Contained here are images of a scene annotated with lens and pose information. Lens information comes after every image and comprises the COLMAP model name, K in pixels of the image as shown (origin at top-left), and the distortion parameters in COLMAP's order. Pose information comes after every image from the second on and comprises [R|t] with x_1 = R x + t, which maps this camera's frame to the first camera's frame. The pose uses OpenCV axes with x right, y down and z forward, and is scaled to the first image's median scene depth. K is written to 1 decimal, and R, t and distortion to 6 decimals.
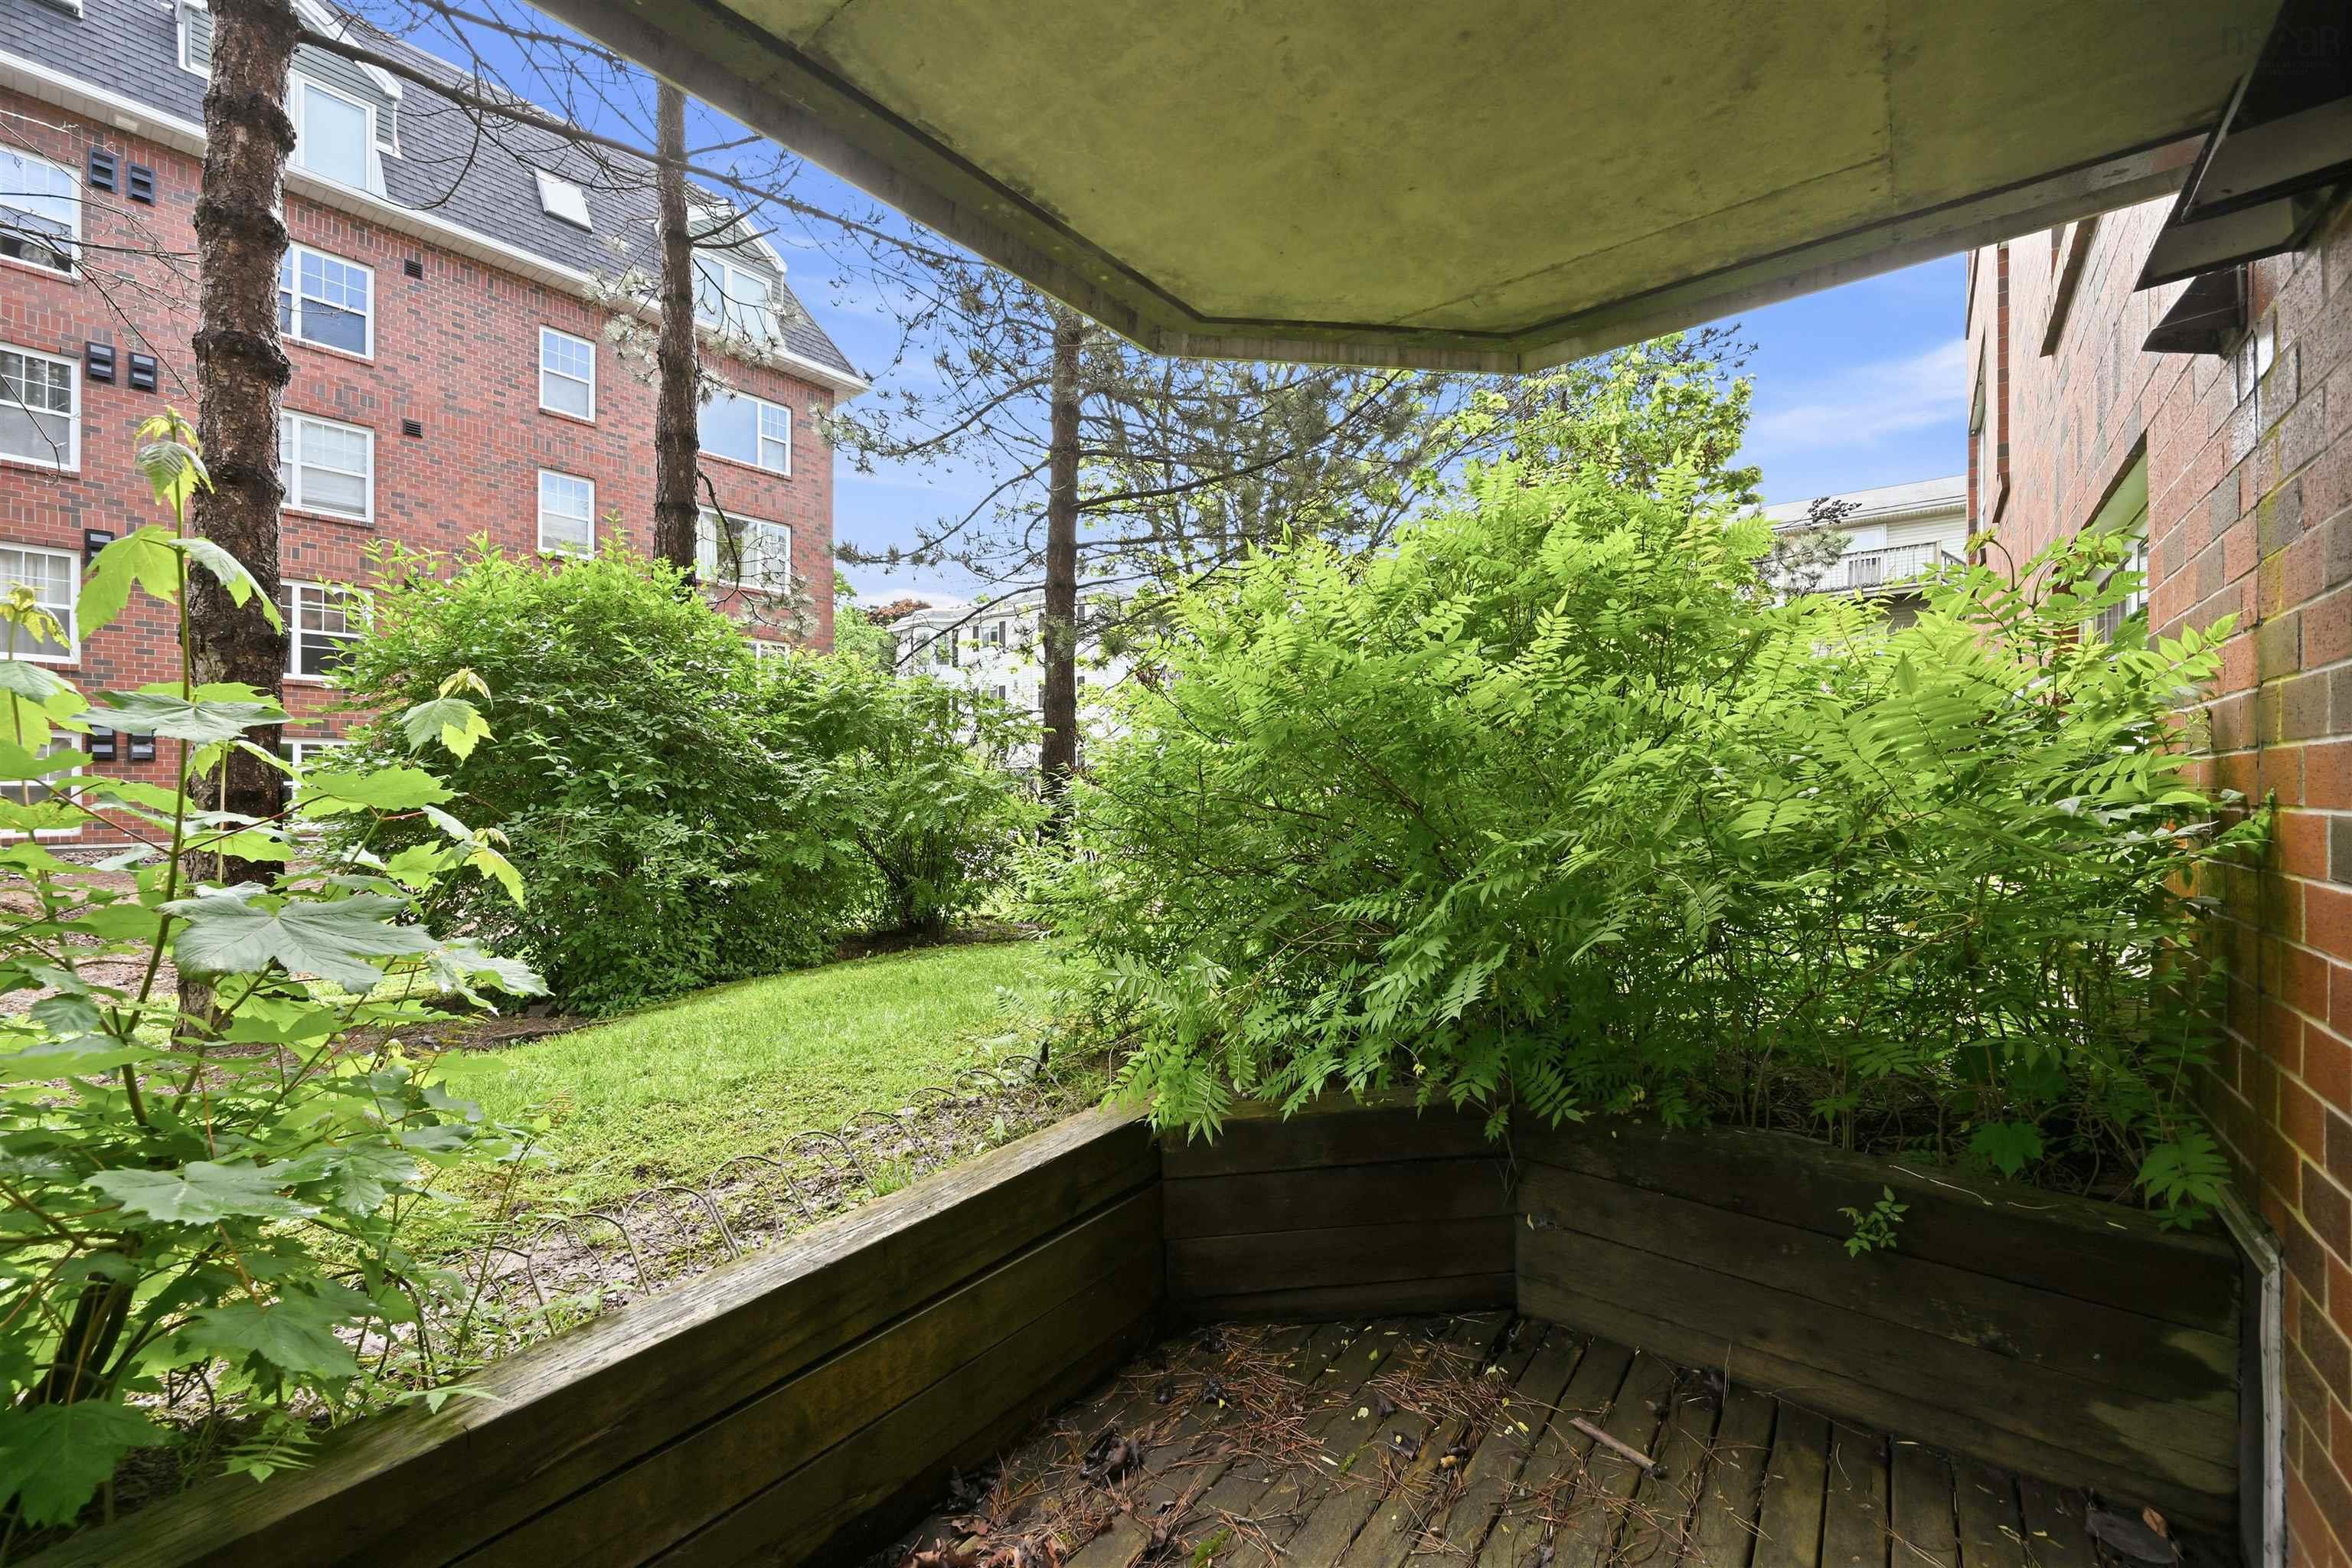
lens RADIAL K [[932.9, 0, 1171.6], [0, 932.9, 787.0], [0, 0, 1]] dist [0.000628, 0.000093]
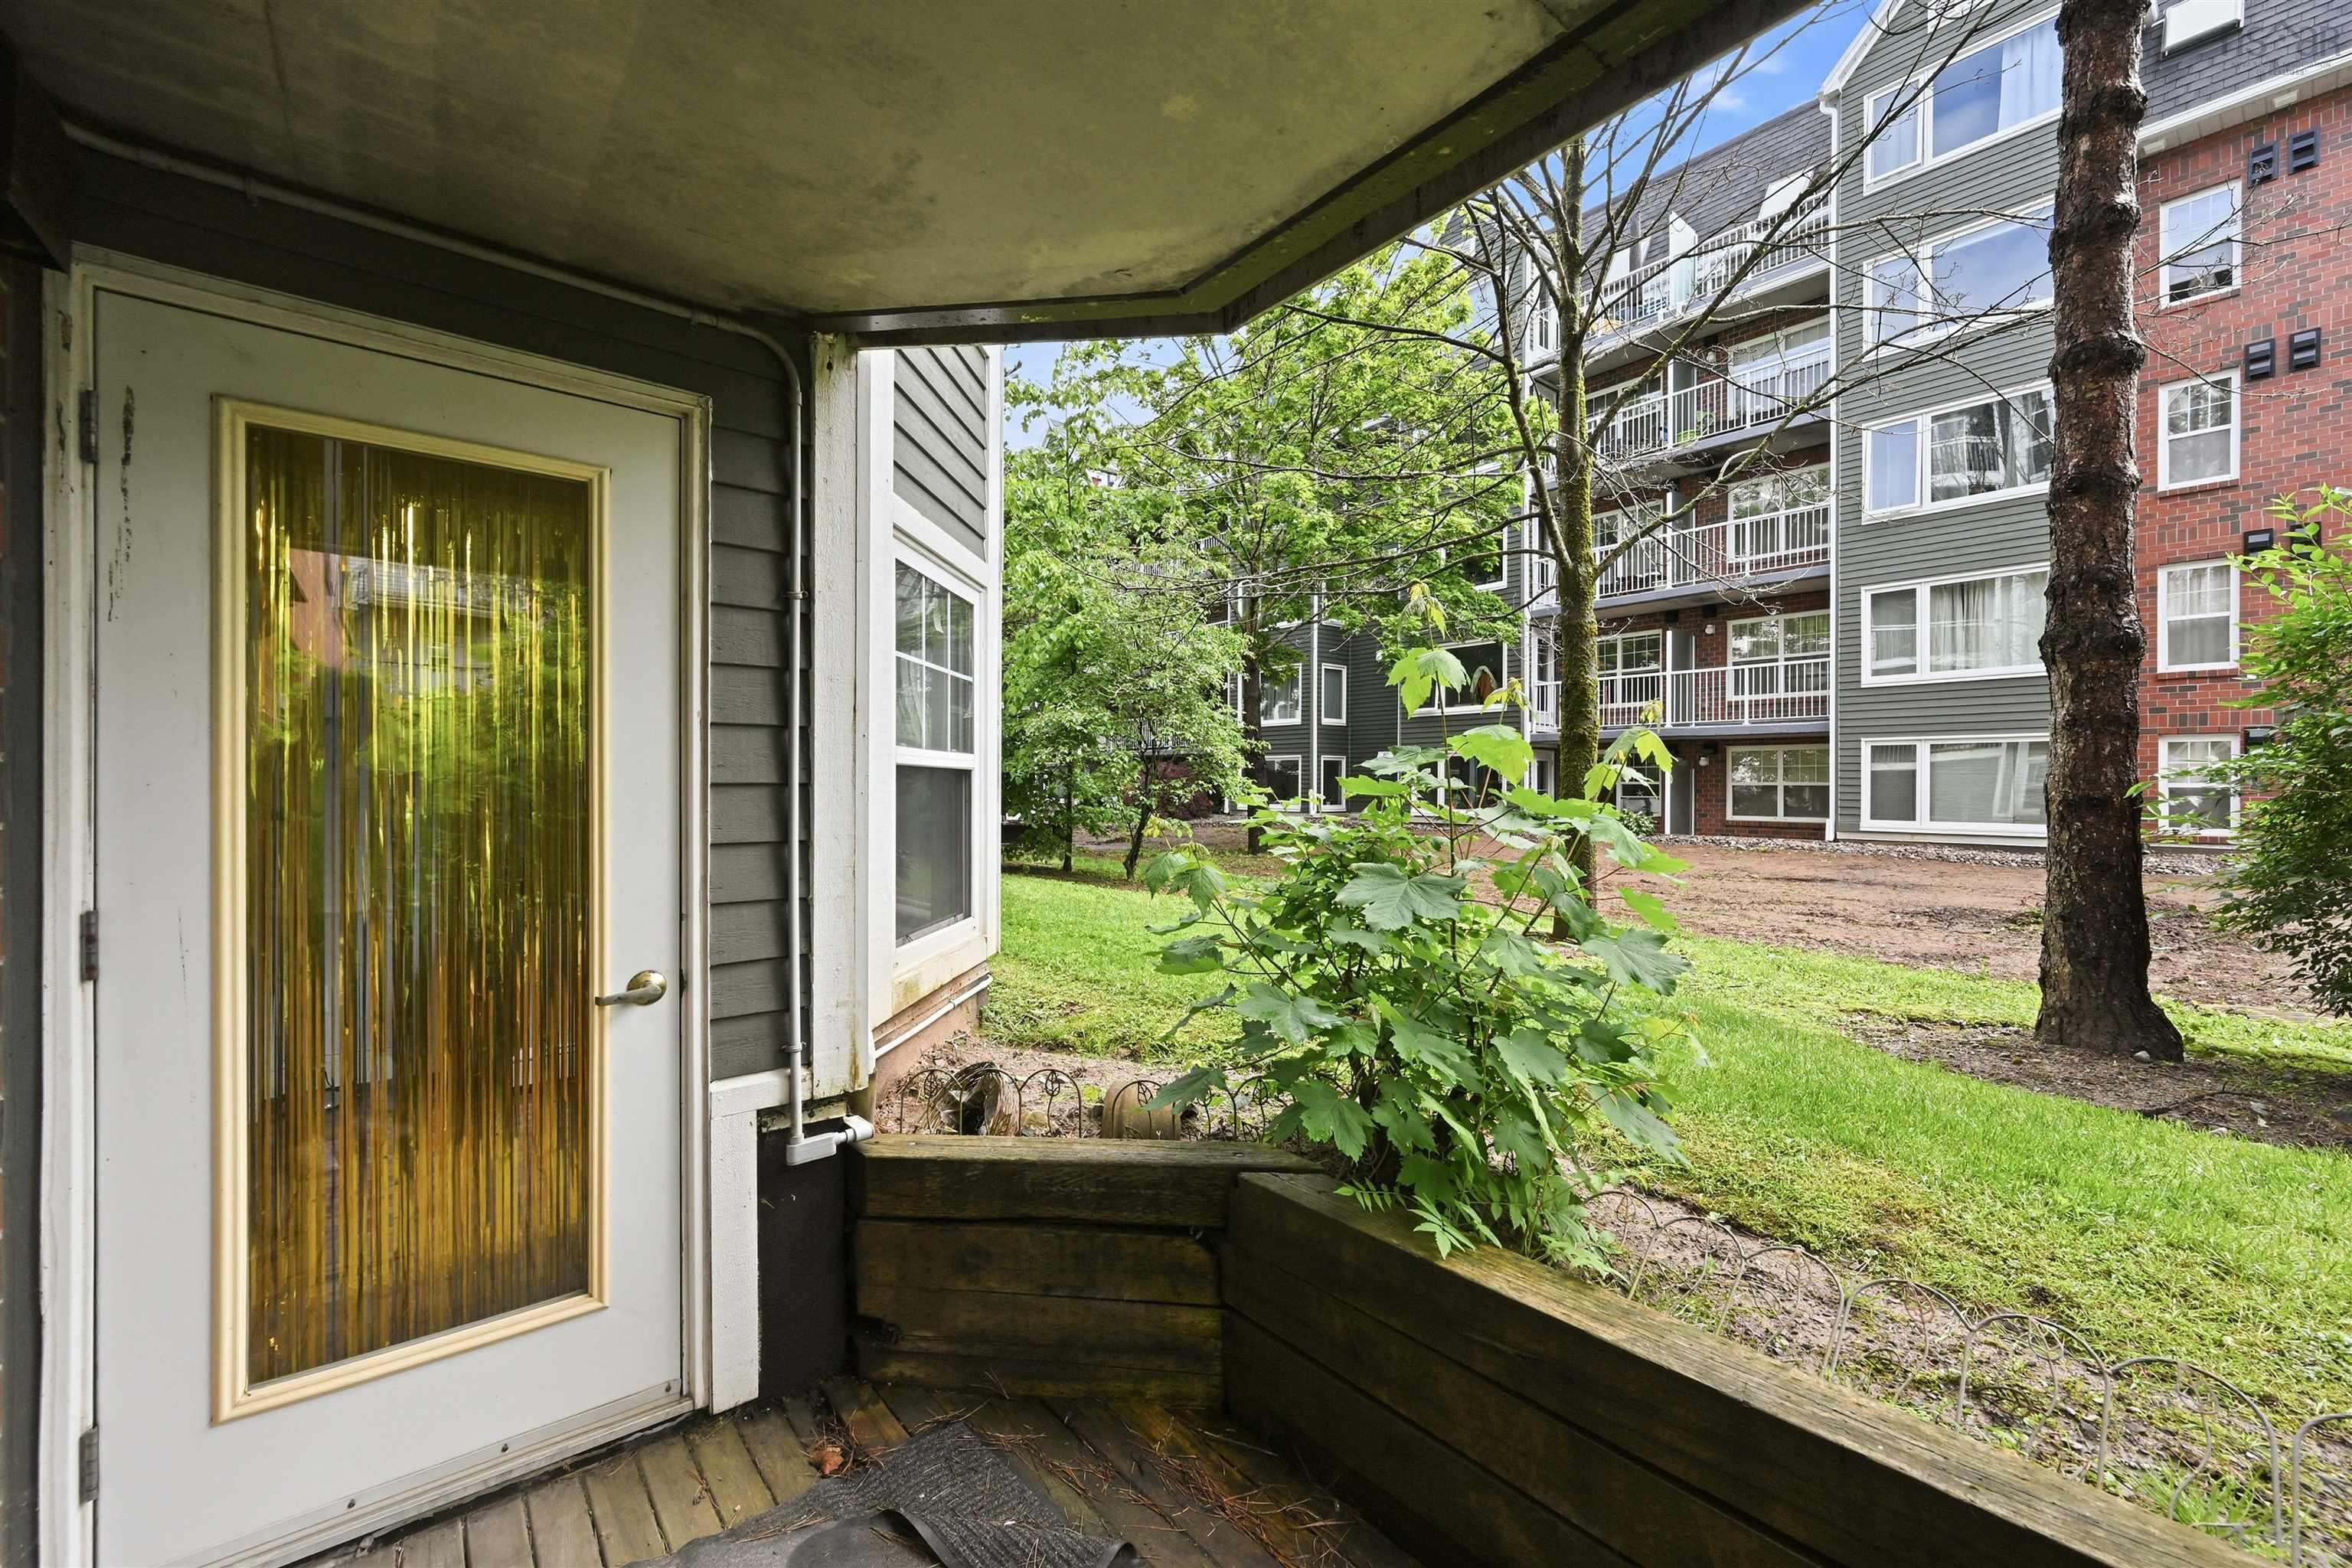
lens RADIAL K [[932.9, 0, 1171.6], [0, 932.9, 787.0], [0, 0, 1]] dist [0.000628, 0.000093]
pose [[-0.215253, 0.003441, -0.976552, 0.188058], [-0.003480, 0.999985, 0.004291, -0.007473], [0.976552, 0.004322, -0.215238, 0.247879]]
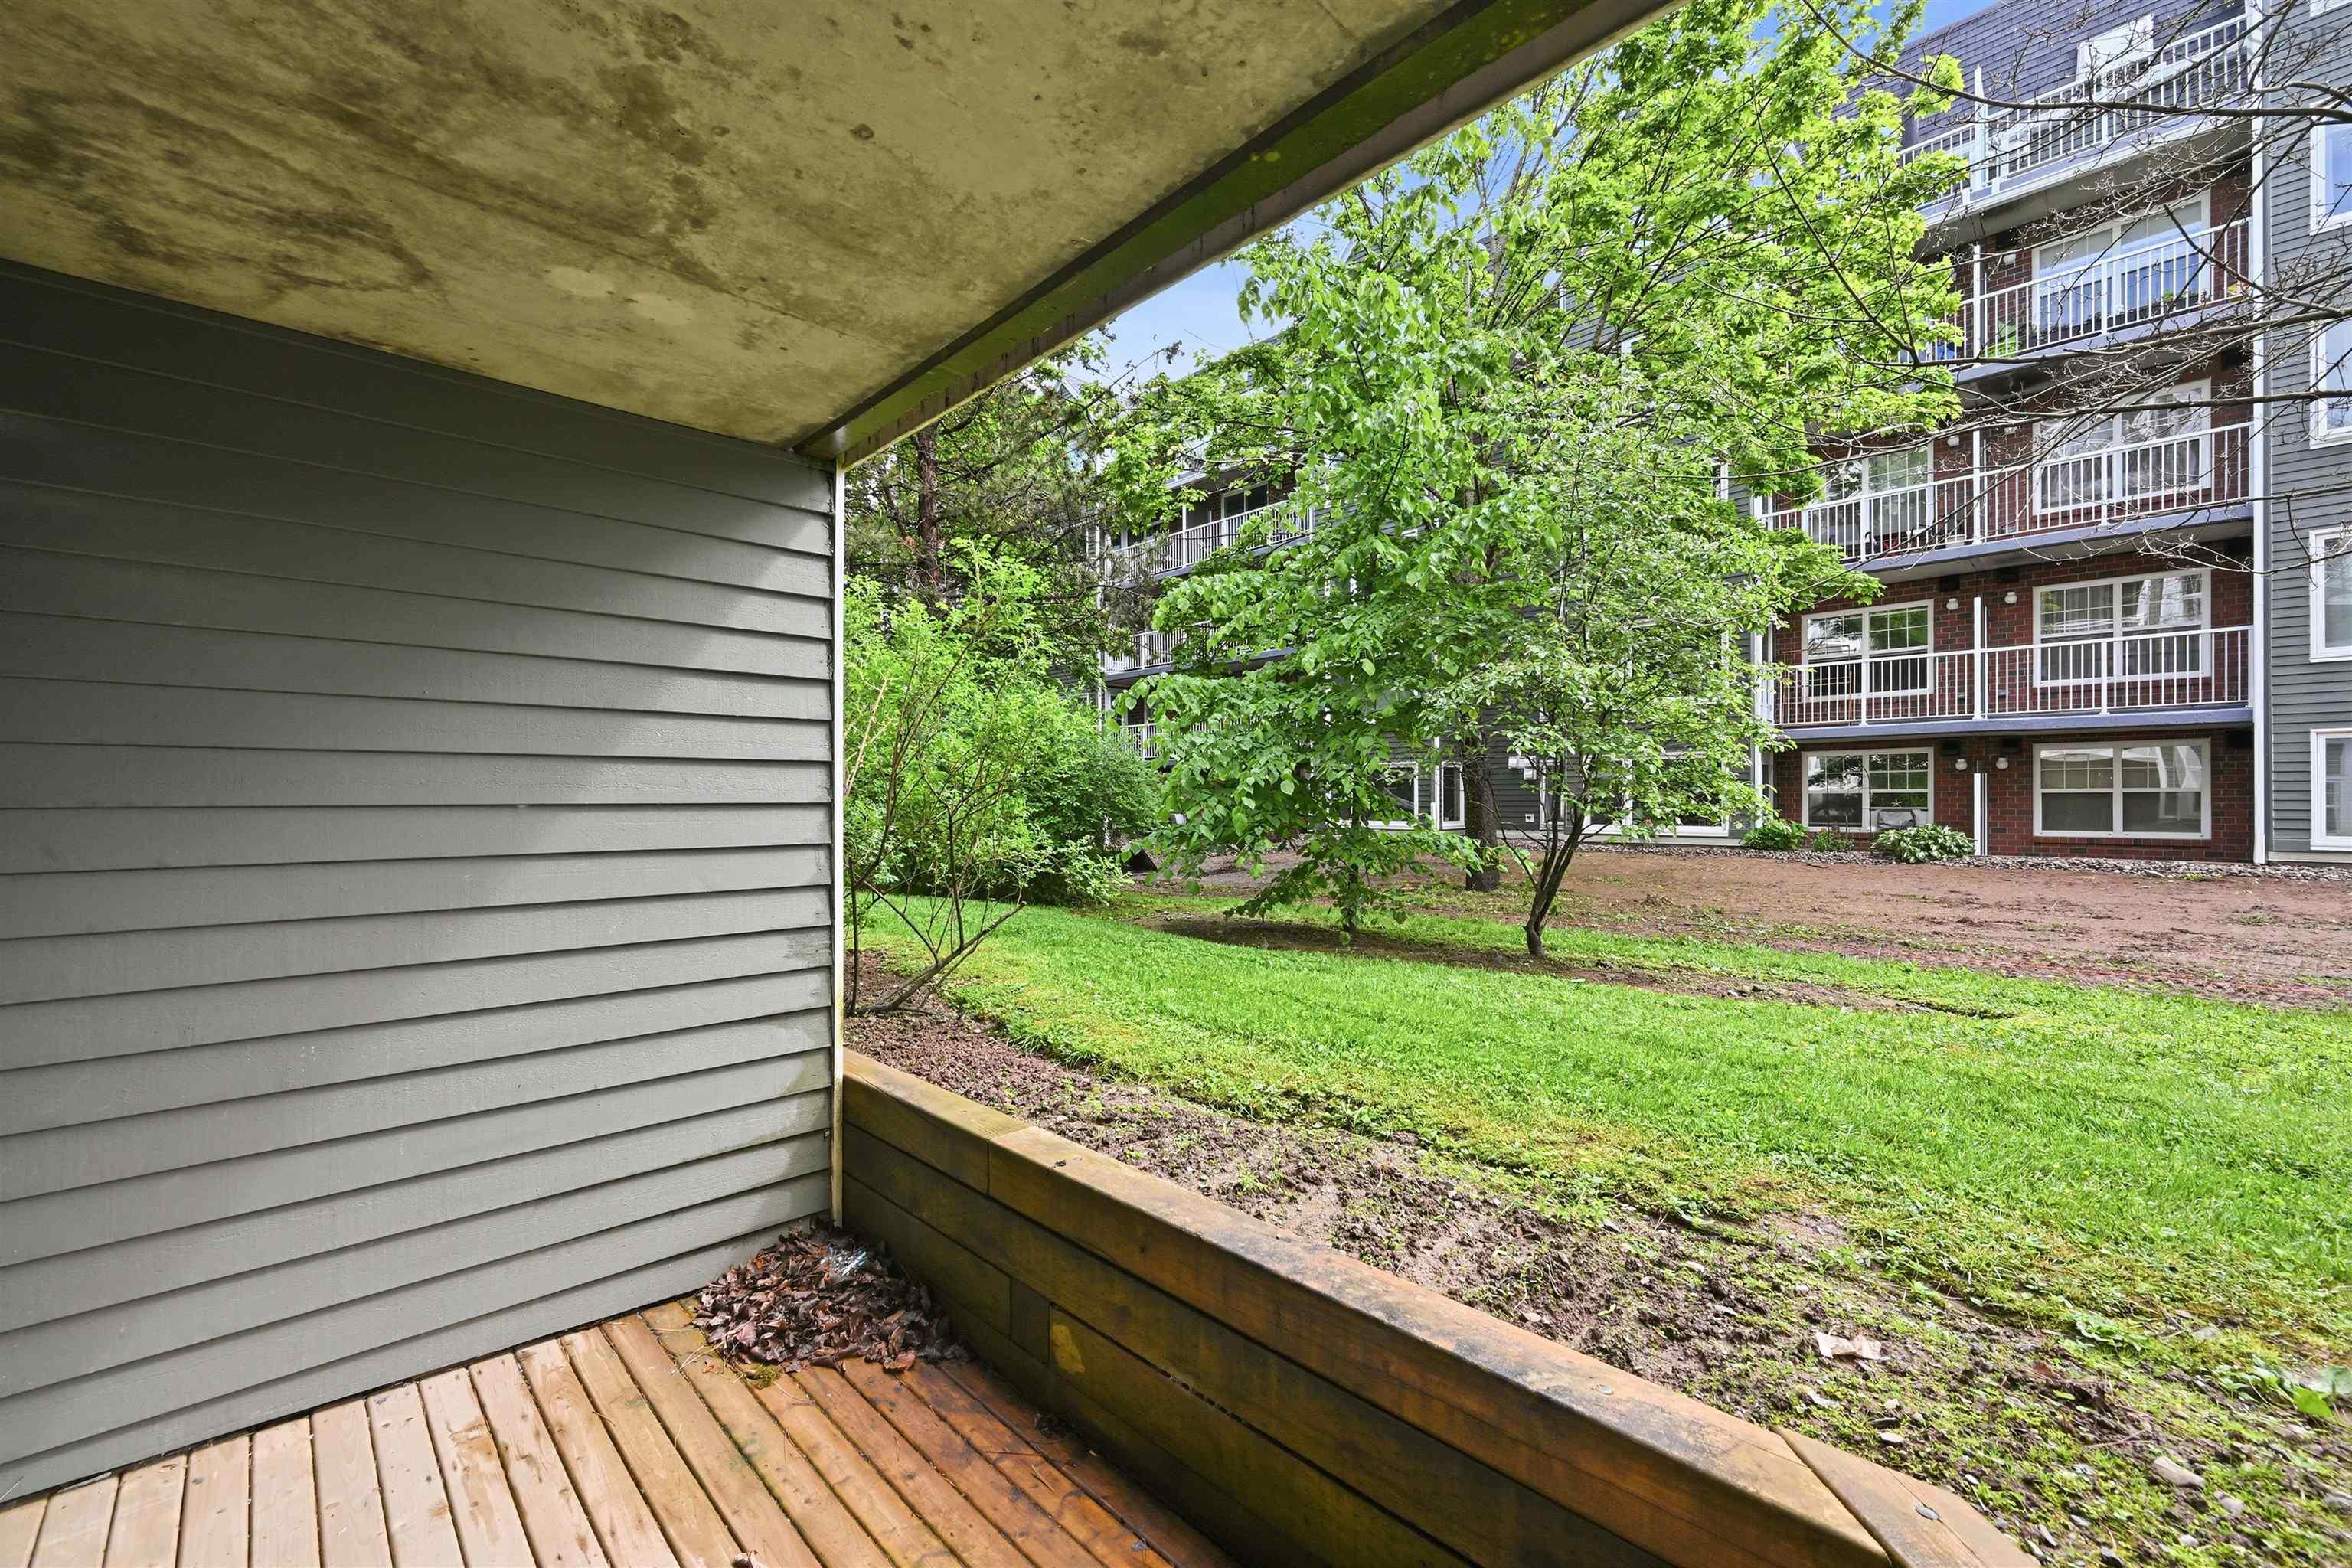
lens RADIAL K [[934.1, 0, 1179.4], [0, 934.1, 796.7], [0, 0, 1]] dist [-0.000566, 0.000070]
pose [[-0.123227, 0.000645, -0.992378, -0.462950], [0.004226, 0.999991, 0.000125, -0.005361], [0.992369, -0.004178, -0.123229, -0.525845]]
